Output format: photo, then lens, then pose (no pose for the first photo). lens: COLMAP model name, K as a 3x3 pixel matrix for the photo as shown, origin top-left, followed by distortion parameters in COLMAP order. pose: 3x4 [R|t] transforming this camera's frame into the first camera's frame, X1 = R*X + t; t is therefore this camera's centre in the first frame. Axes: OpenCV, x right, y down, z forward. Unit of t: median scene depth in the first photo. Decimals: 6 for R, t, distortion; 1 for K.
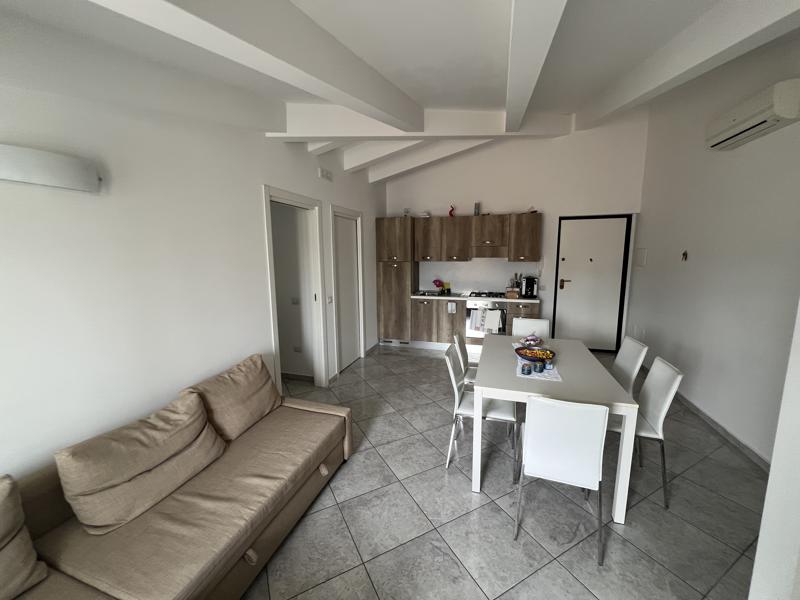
lens RADIAL K [[318.3, 0, 399.0], [0, 318.3, 299.2], [0, 0, 1]] dist [0.000324, 0.000014]
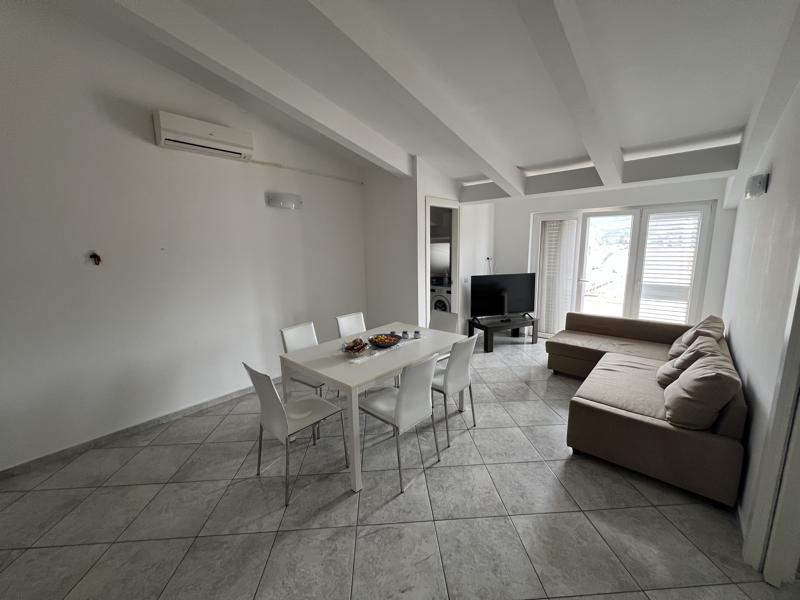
lens RADIAL K [[318.3, 0, 399.0], [0, 318.3, 299.2], [0, 0, 1]] dist [0.000324, 0.000014]
pose [[-0.908188, -0.044311, 0.416210, -0.050476], [0.084618, 0.954411, 0.286251, -0.223117], [-0.409919, 0.295189, -0.863035, 1.563169]]
